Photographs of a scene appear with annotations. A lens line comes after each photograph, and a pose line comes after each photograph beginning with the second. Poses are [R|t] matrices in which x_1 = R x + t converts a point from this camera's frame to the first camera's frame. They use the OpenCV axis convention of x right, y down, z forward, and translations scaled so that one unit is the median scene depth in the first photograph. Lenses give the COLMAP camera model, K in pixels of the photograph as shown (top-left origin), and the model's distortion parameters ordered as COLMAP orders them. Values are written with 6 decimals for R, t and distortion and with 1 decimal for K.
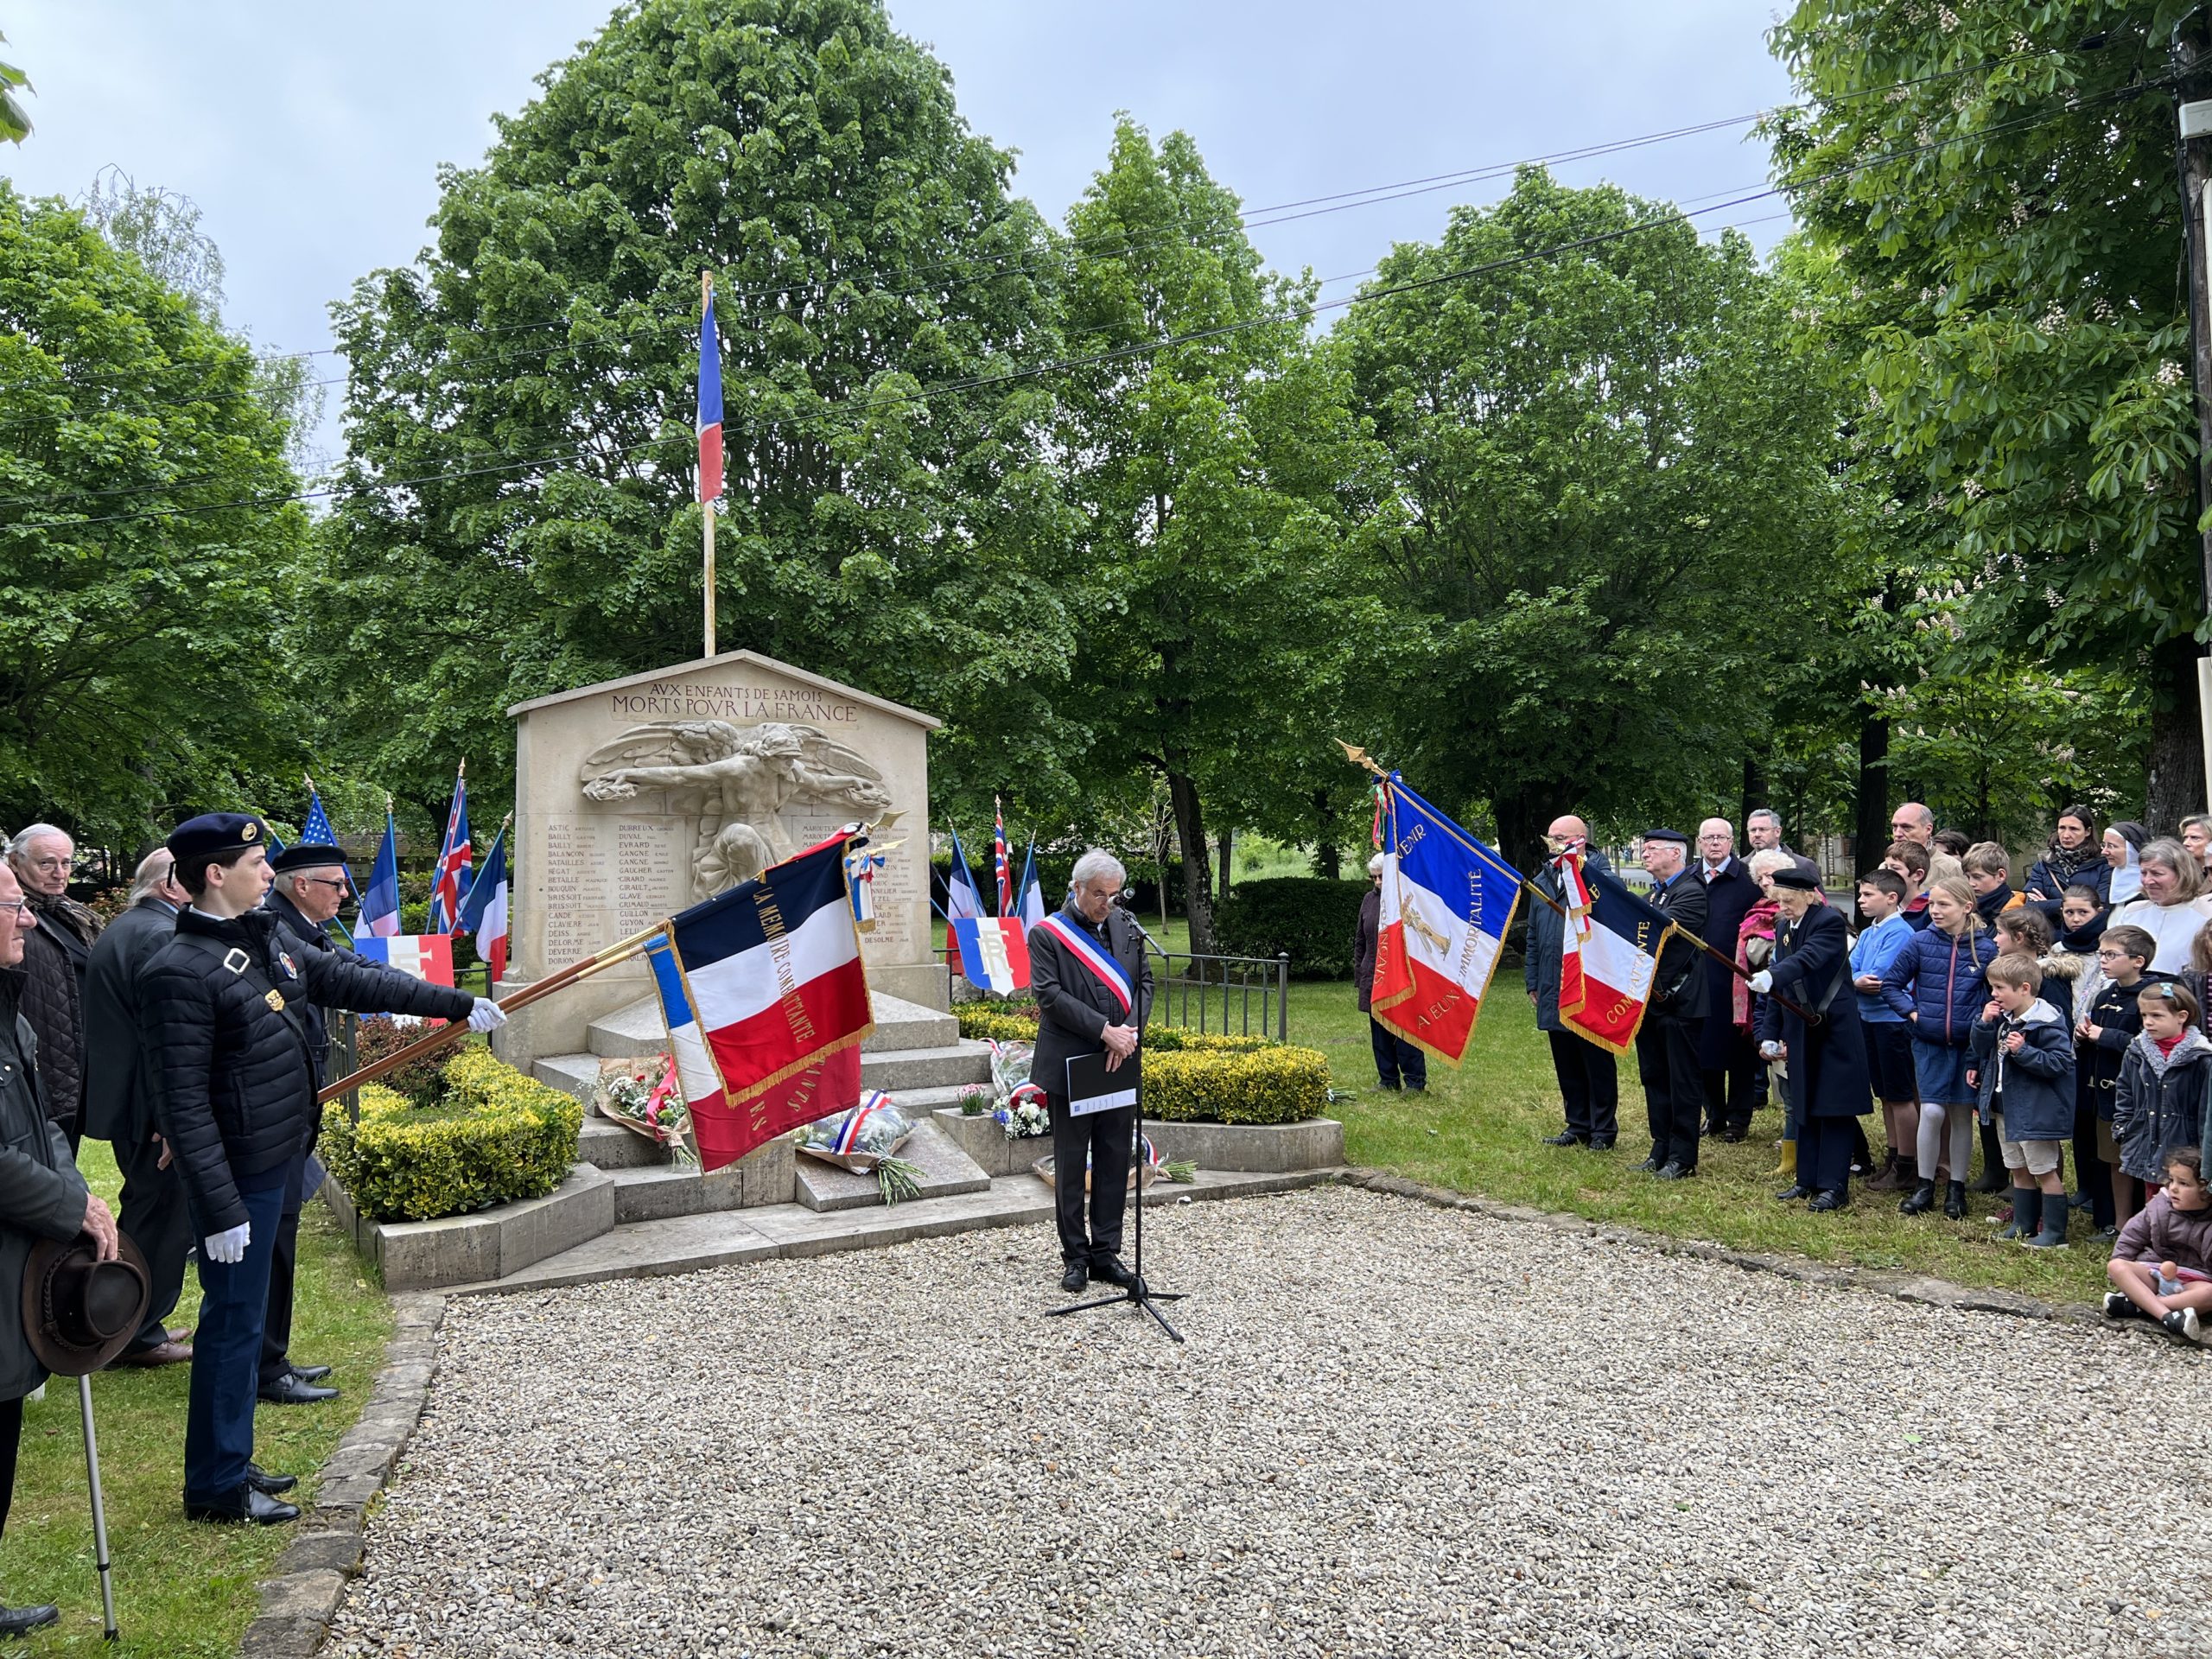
lens RADIAL K [[1577.2, 0, 1060.7], [0, 1577.2, 816.7], [0, 0, 1]] dist [0.082412, -0.076813]
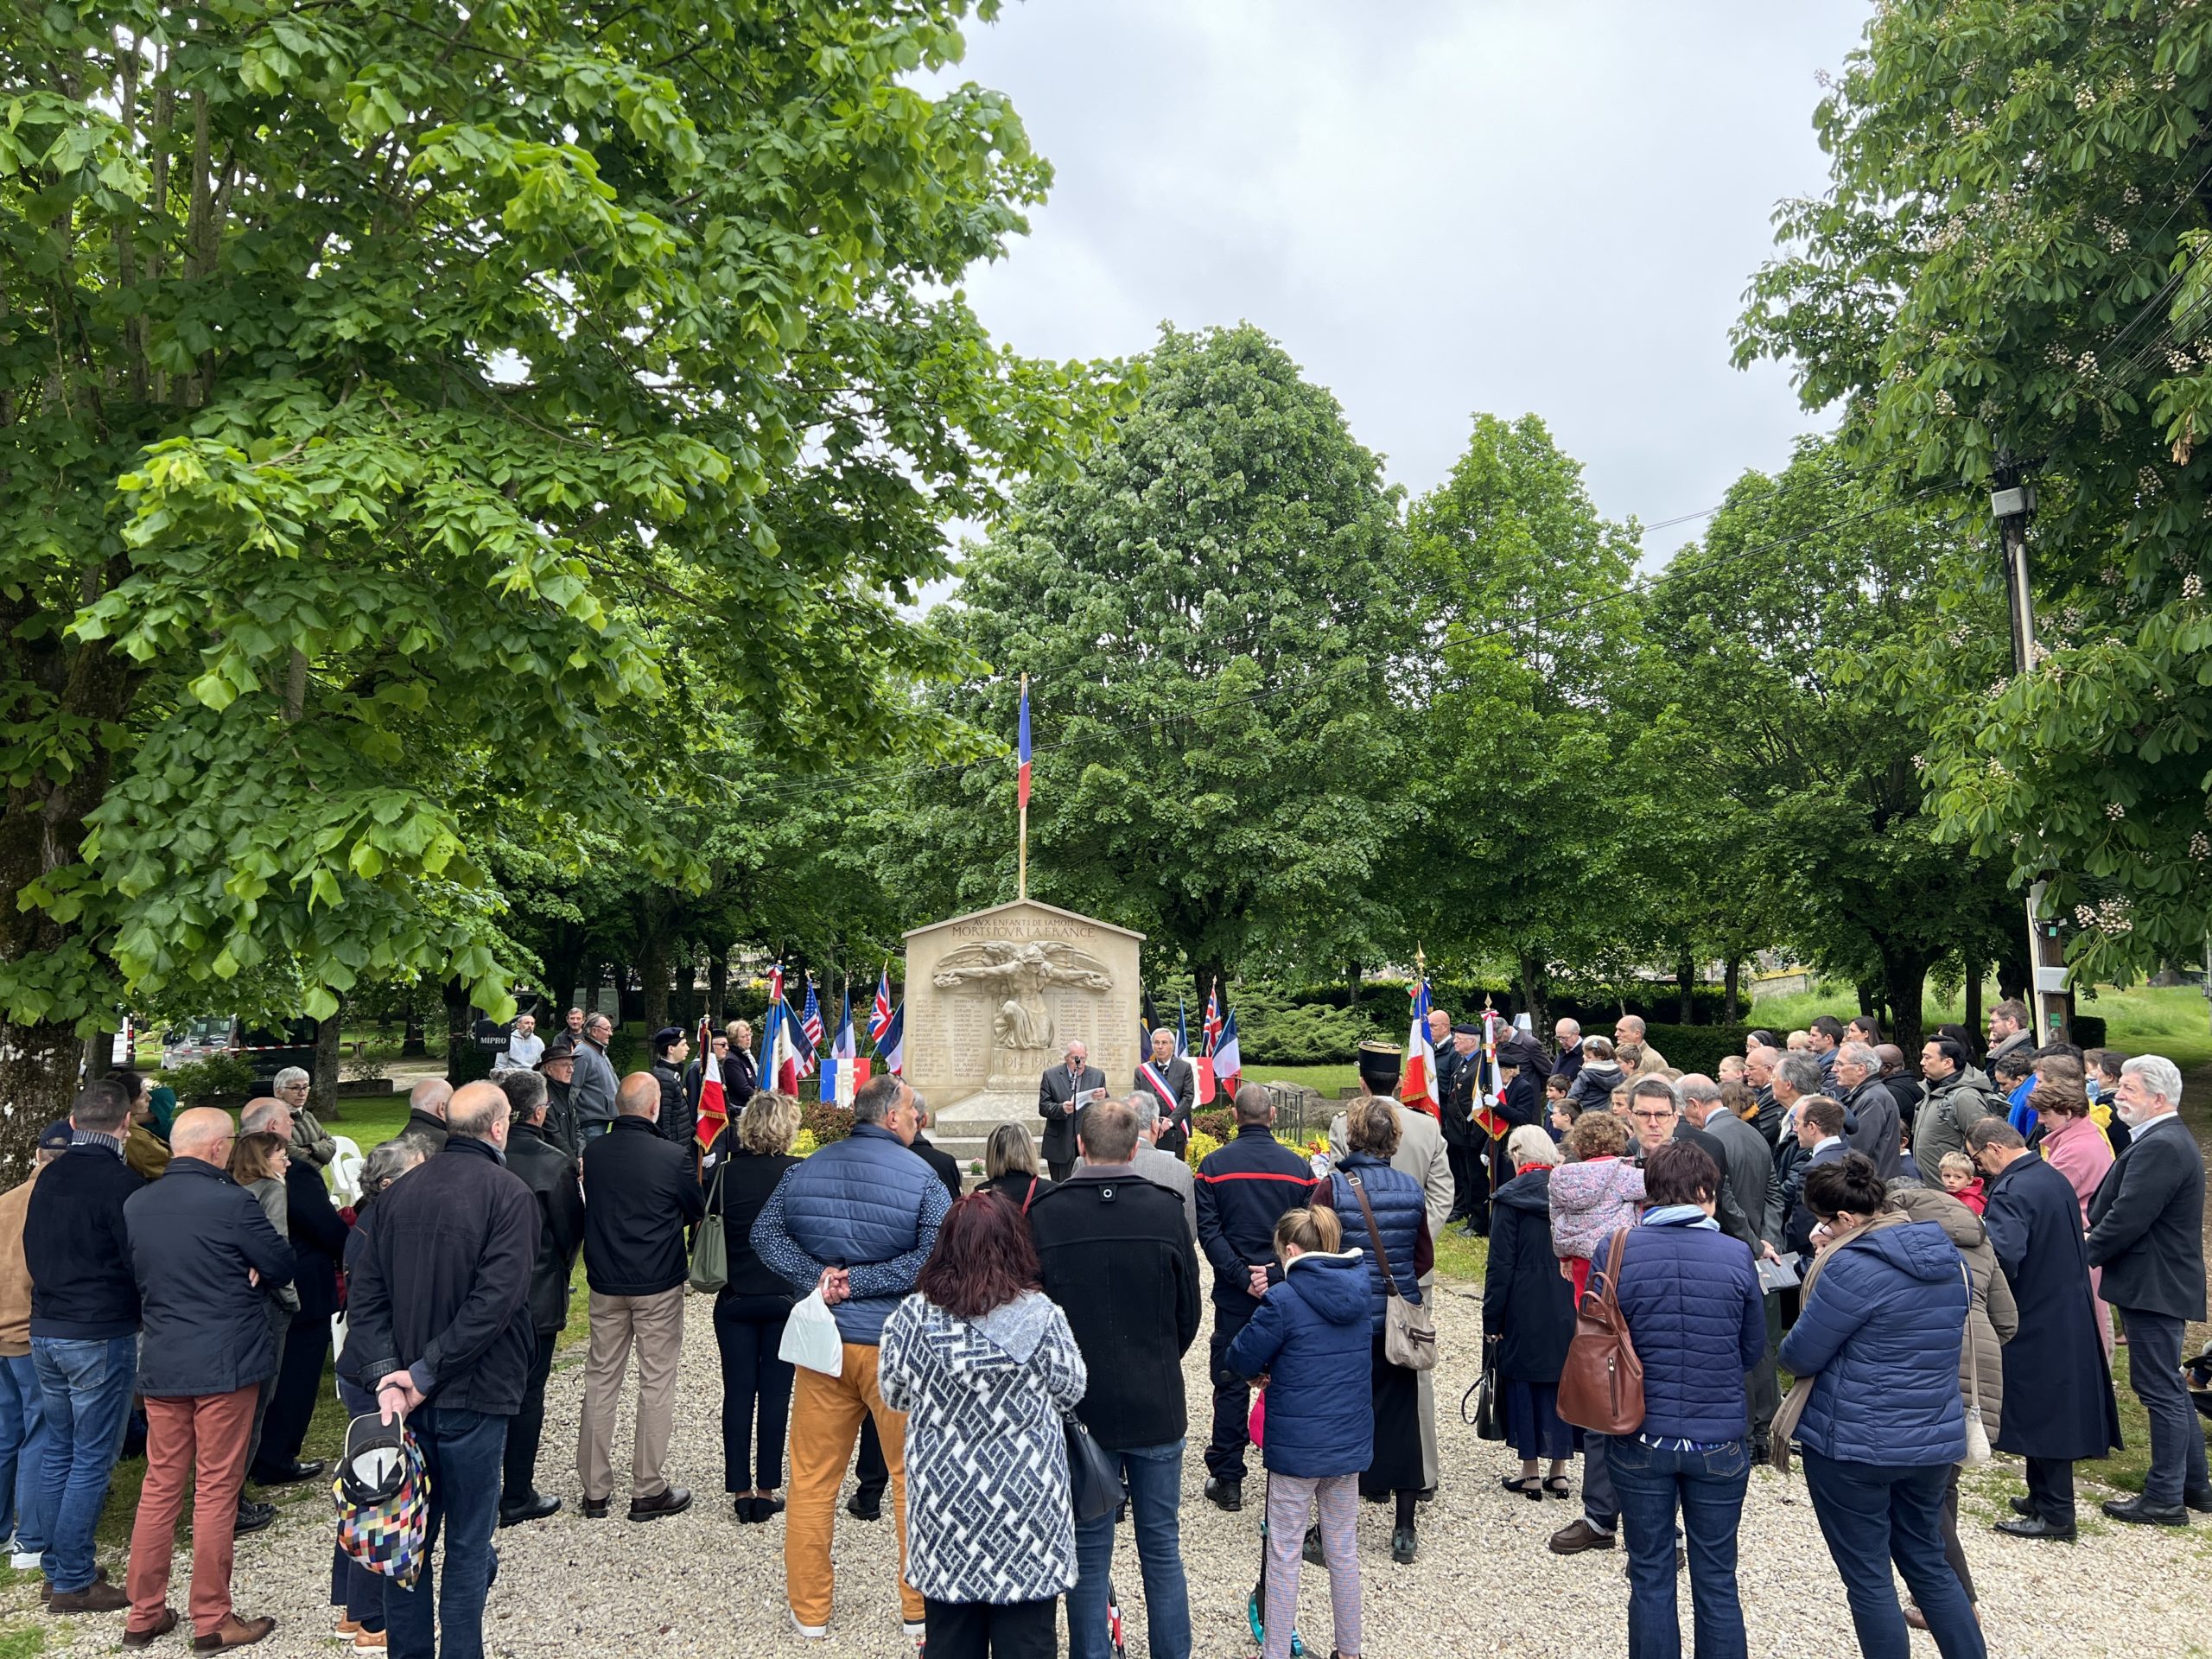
lens RADIAL K [[1577.2, 0, 1060.7], [0, 1577.2, 816.7], [0, 0, 1]] dist [0.082412, -0.076813]
pose [[0.911335, -0.024929, -0.410909, 0.607328], [-0.003150, 0.997713, -0.067516, -0.086510], [0.411653, 0.062824, 0.909173, -0.623499]]
